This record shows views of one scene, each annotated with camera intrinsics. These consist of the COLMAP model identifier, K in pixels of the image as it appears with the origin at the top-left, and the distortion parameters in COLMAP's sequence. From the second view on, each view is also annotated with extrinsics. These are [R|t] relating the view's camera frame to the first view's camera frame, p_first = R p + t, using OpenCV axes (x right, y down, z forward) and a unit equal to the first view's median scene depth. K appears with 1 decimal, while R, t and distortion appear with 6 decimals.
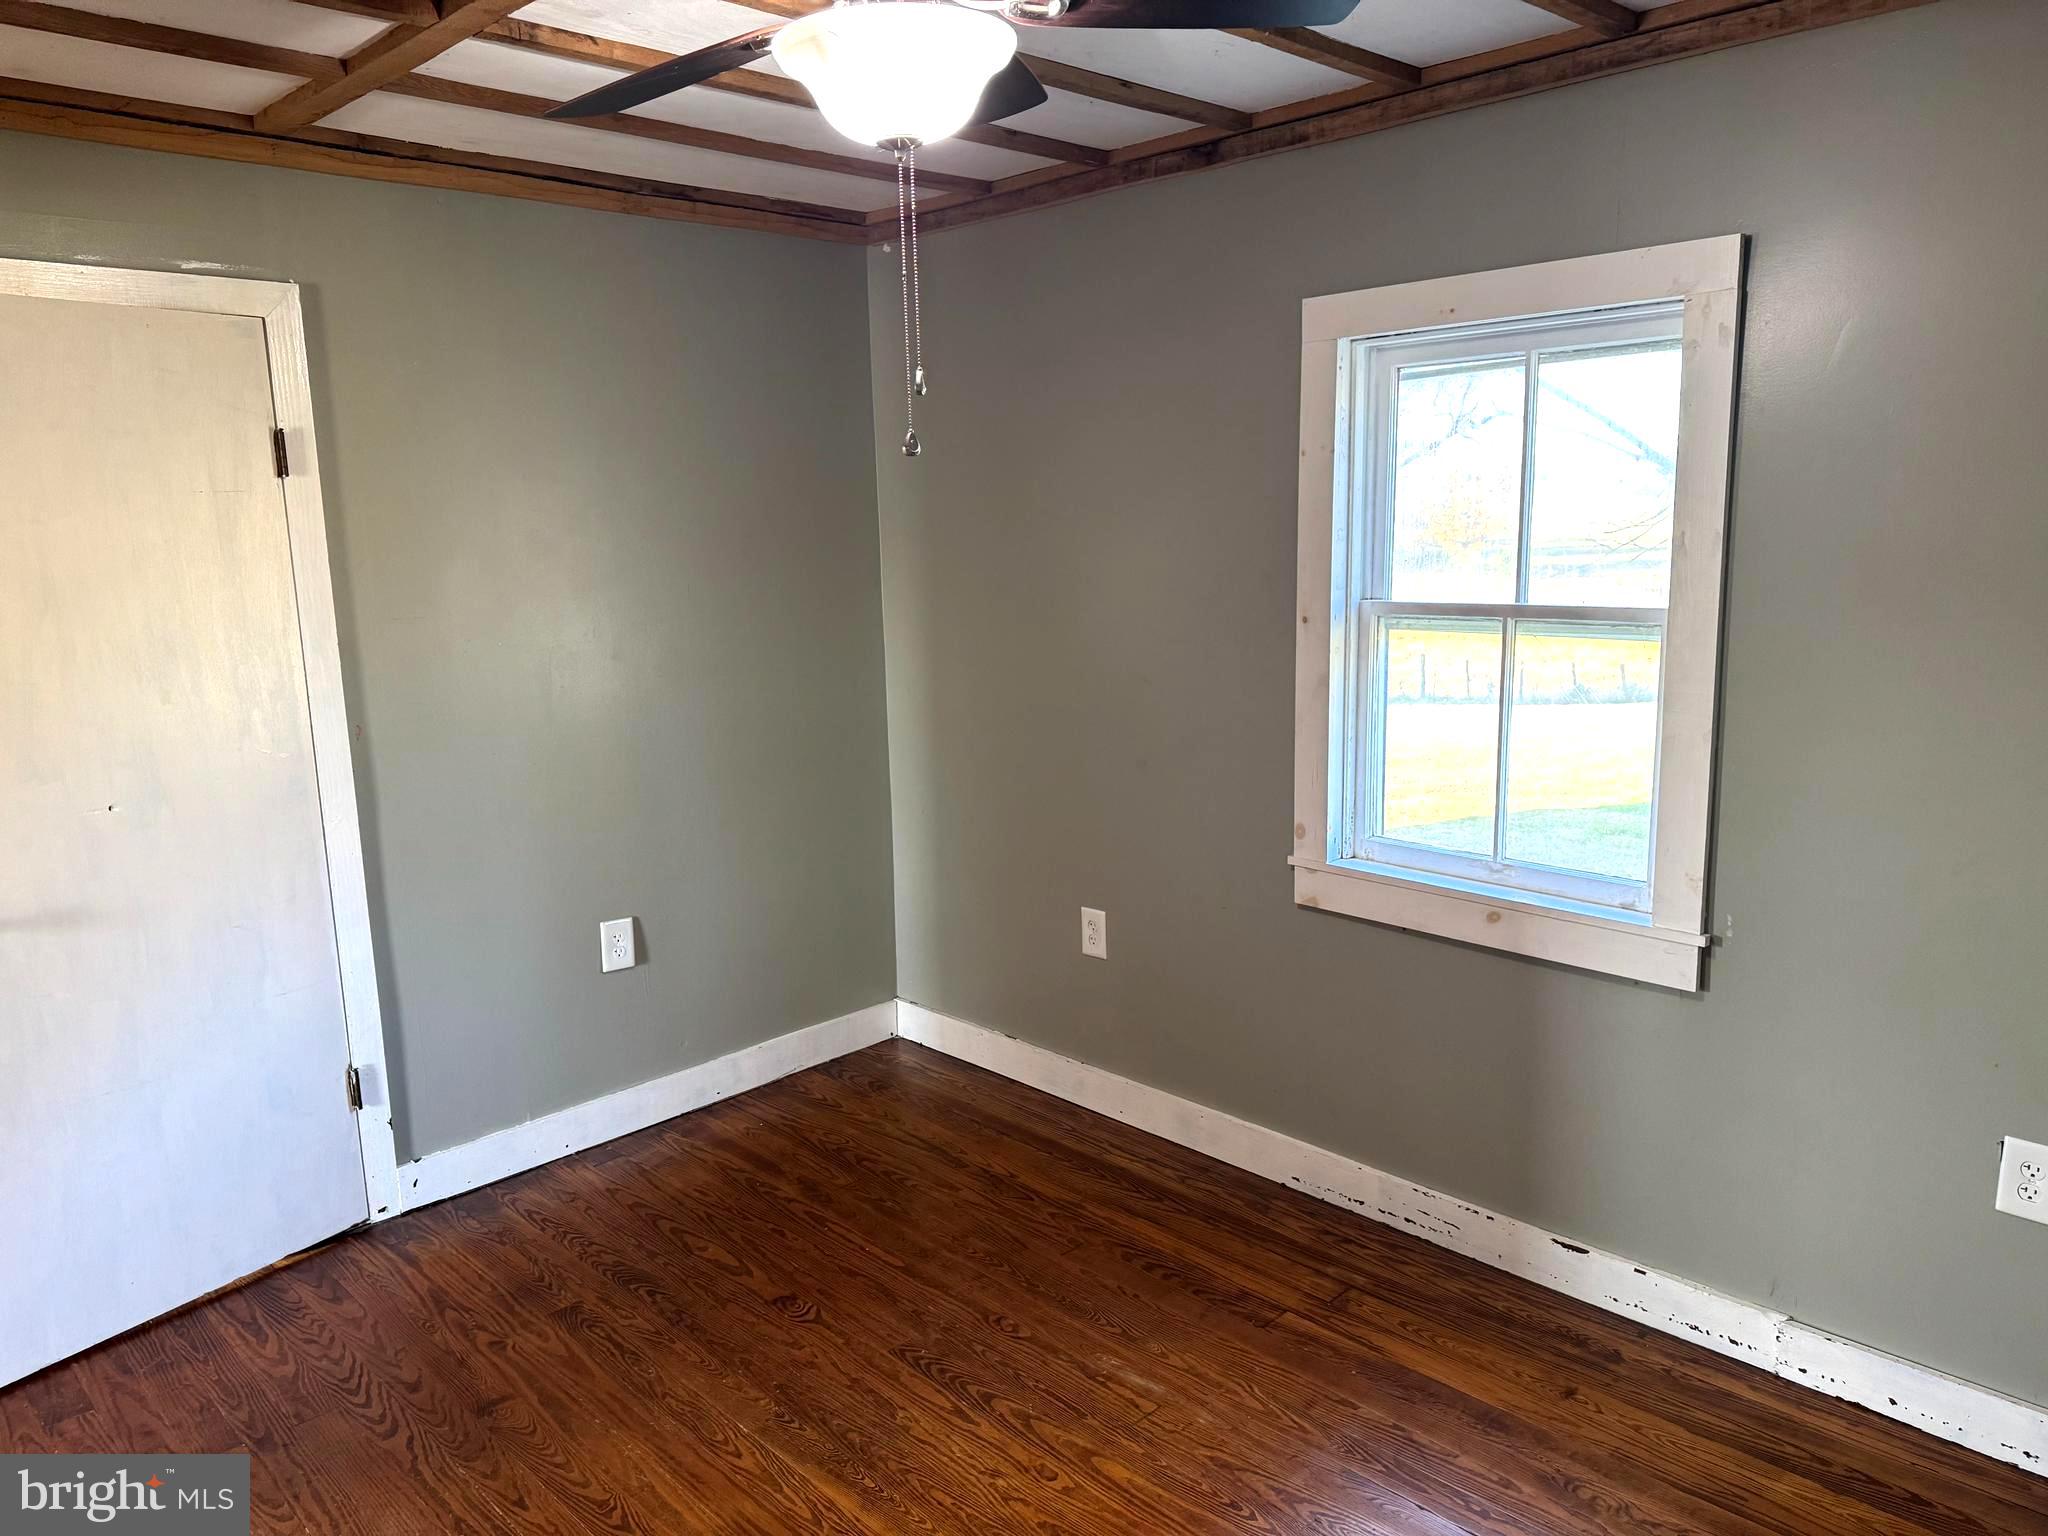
lens RADIAL K [[1437.2, 0, 1024.0], [0, 1437.2, 768.0], [0, 0, 1]] dist [0.063583, -0.076496]
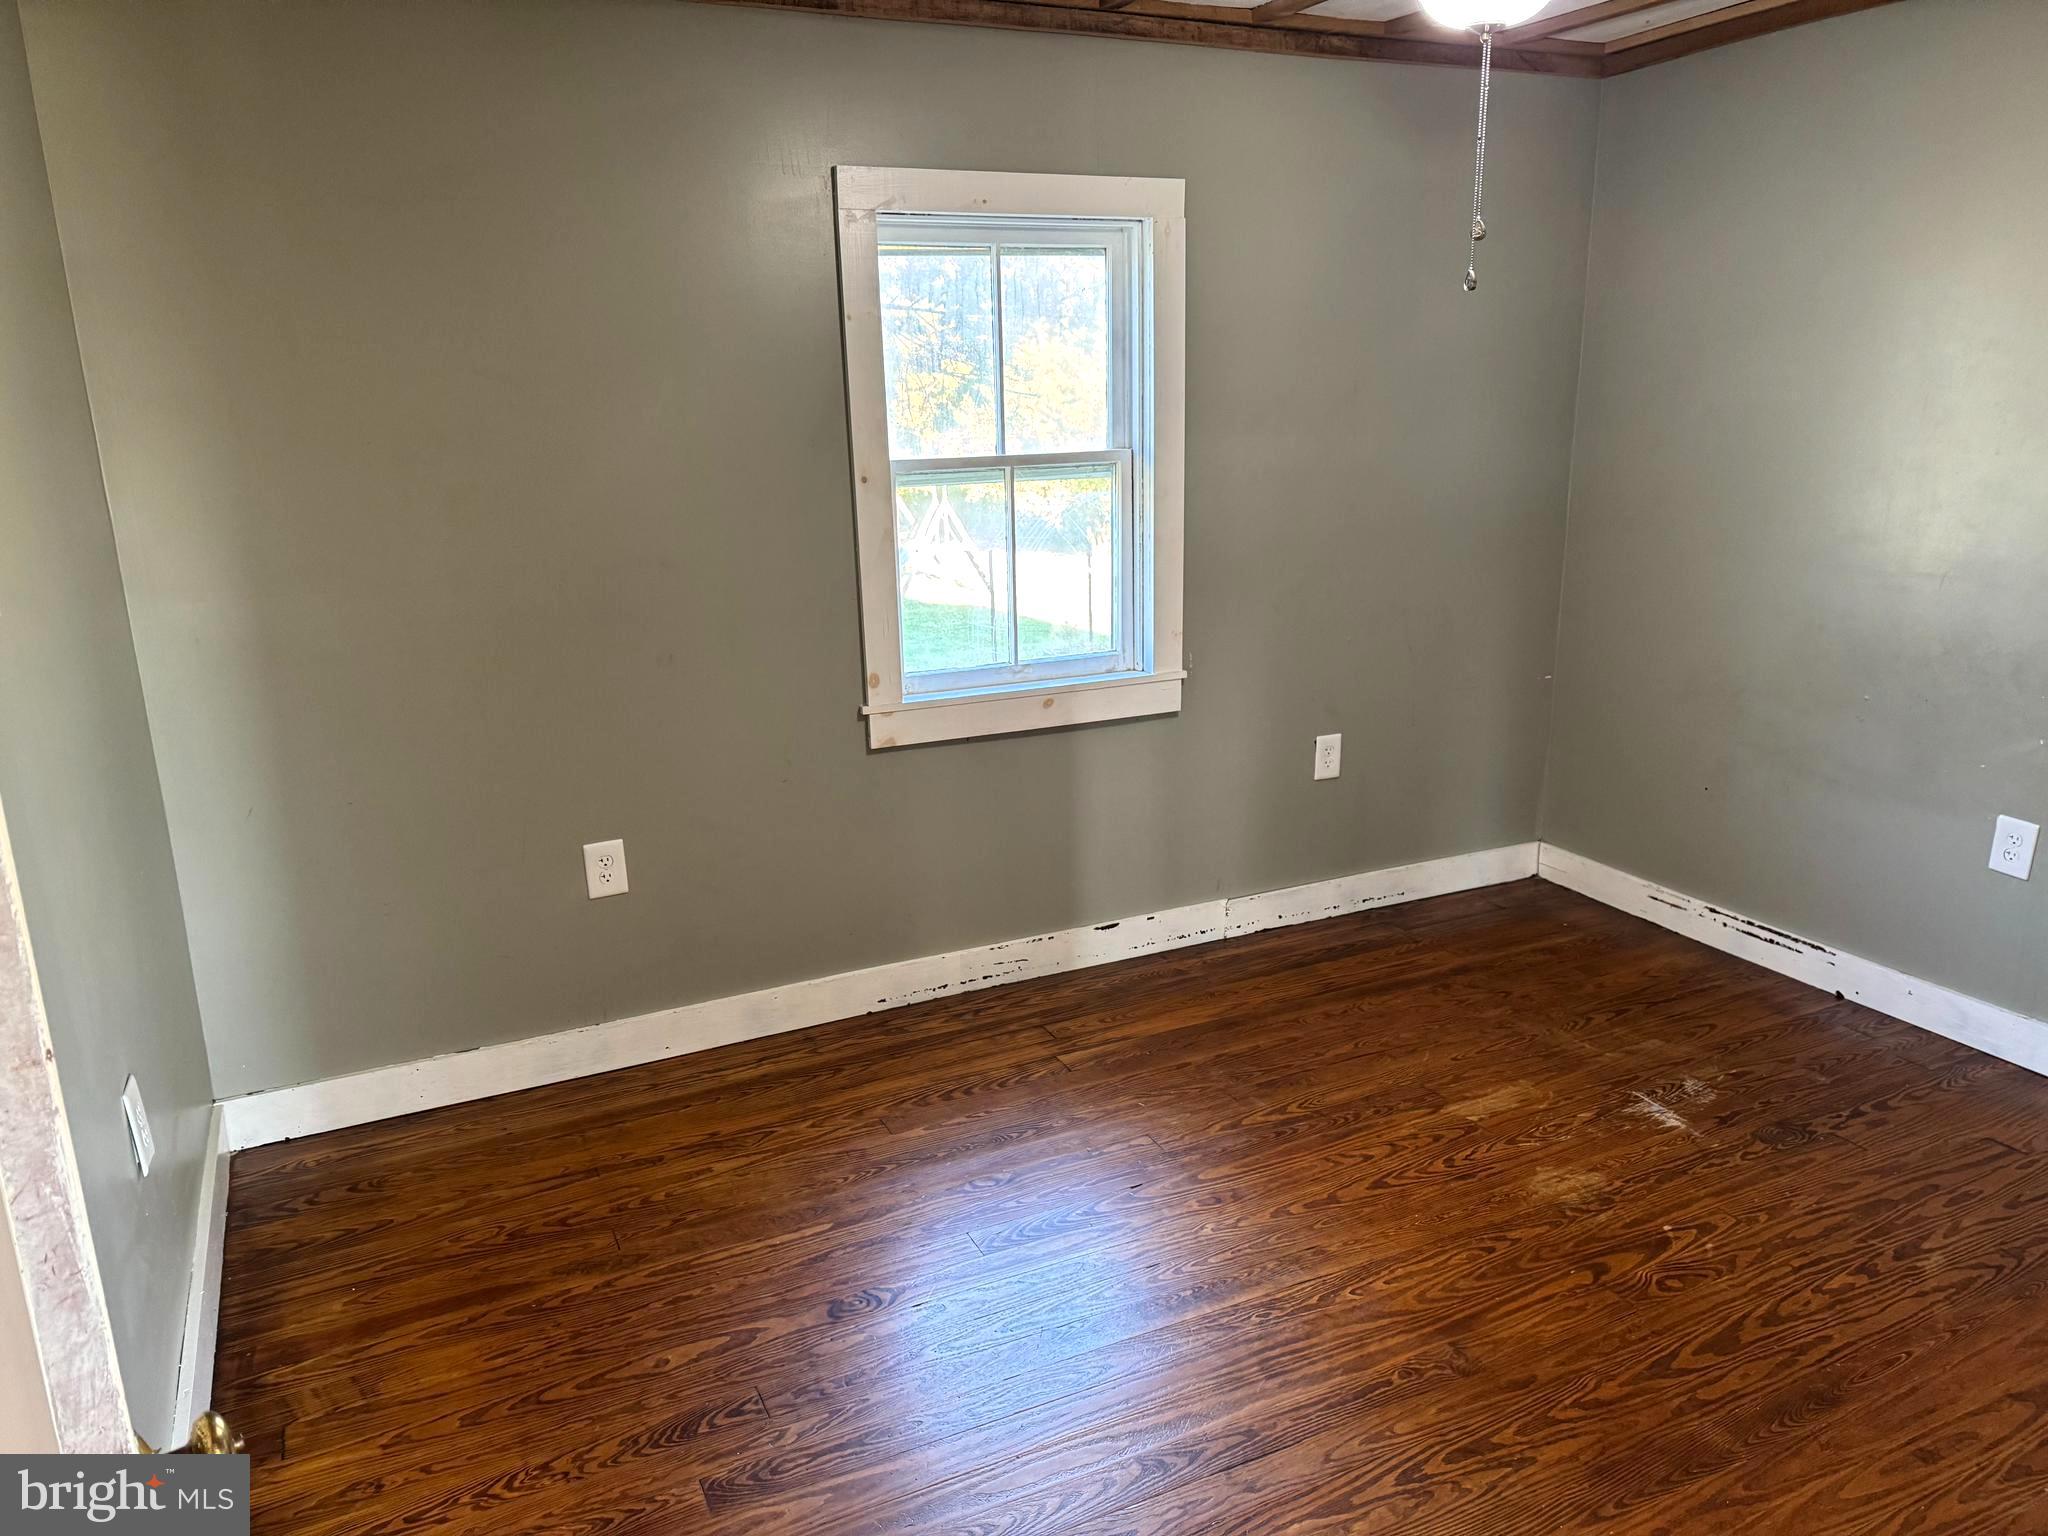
lens RADIAL K [[1435.6, 0, 1024.0], [0, 1435.6, 768.0], [0, 0, 1]] dist [0.210237, -0.427342]
pose [[0.310400, -0.222295, 0.924249, -0.797576], [0.181744, 0.968216, 0.171833, -0.058660], [-0.933071, 0.114640, 0.340935, 0.540395]]
